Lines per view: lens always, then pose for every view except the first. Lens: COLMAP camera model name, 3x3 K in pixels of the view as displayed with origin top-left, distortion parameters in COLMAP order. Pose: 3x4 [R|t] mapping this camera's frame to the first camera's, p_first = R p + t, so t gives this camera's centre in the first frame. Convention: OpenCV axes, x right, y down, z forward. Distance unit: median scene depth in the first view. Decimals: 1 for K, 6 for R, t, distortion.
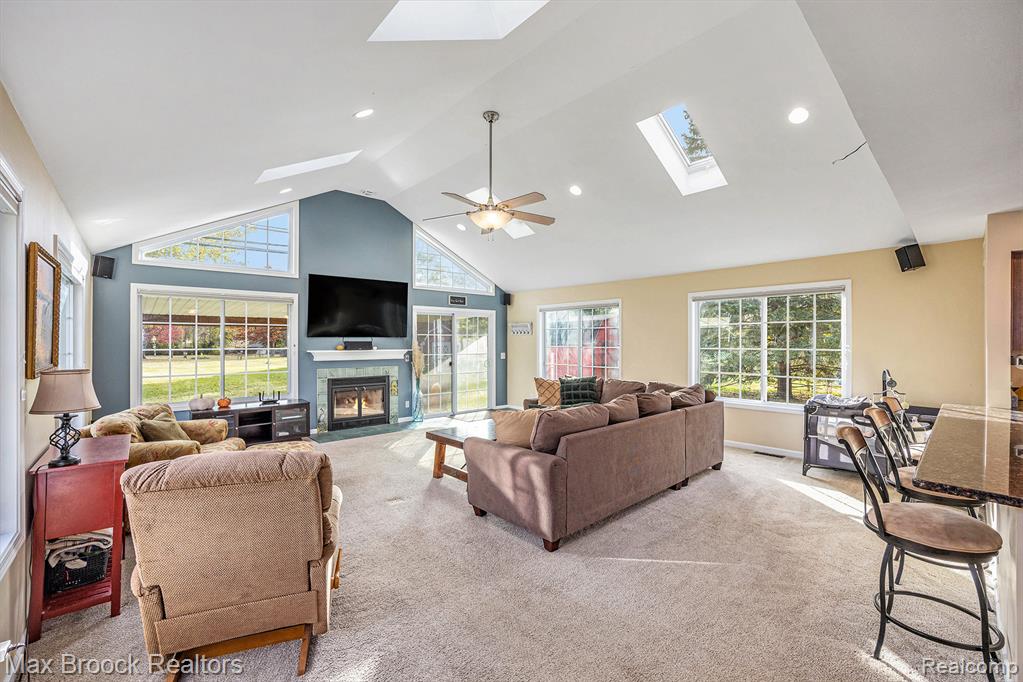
lens RADIAL K [[424.2, 0, 493.9], [0, 424.2, 339.9], [0, 0, 1]] dist [-0.025442, 0.002473]
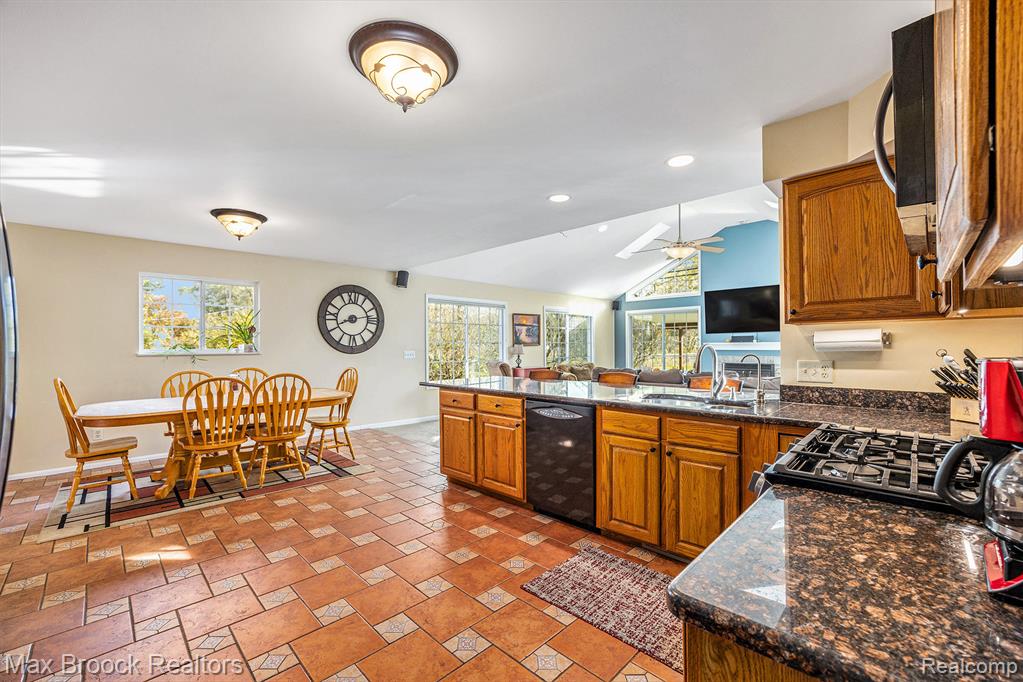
lens RADIAL K [[424.2, 0, 513.6], [0, 424.2, 349.6], [0, 0, 1]] dist [-0.025442, 0.002473]
pose [[0.088073, 0.008666, -0.996076, 0.937538], [0.008805, 0.999916, 0.009478, 0.027889], [0.996075, -0.009605, 0.087989, 0.171956]]
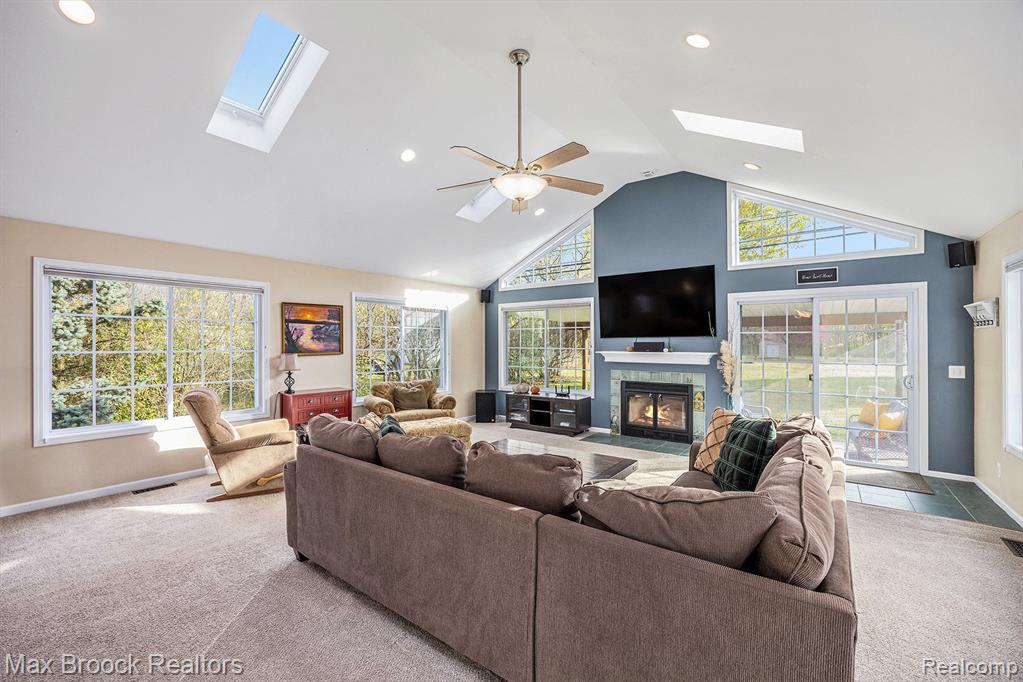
lens RADIAL K [[424.2, 0, 511.9], [0, 424.2, 339.2], [0, 0, 1]] dist [-0.025442, 0.002473]
pose [[0.219475, -0.009019, -0.975576, 0.491486], [0.000791, 0.999959, -0.009066, 0.005094], [0.975618, 0.001218, 0.219473, 0.526218]]
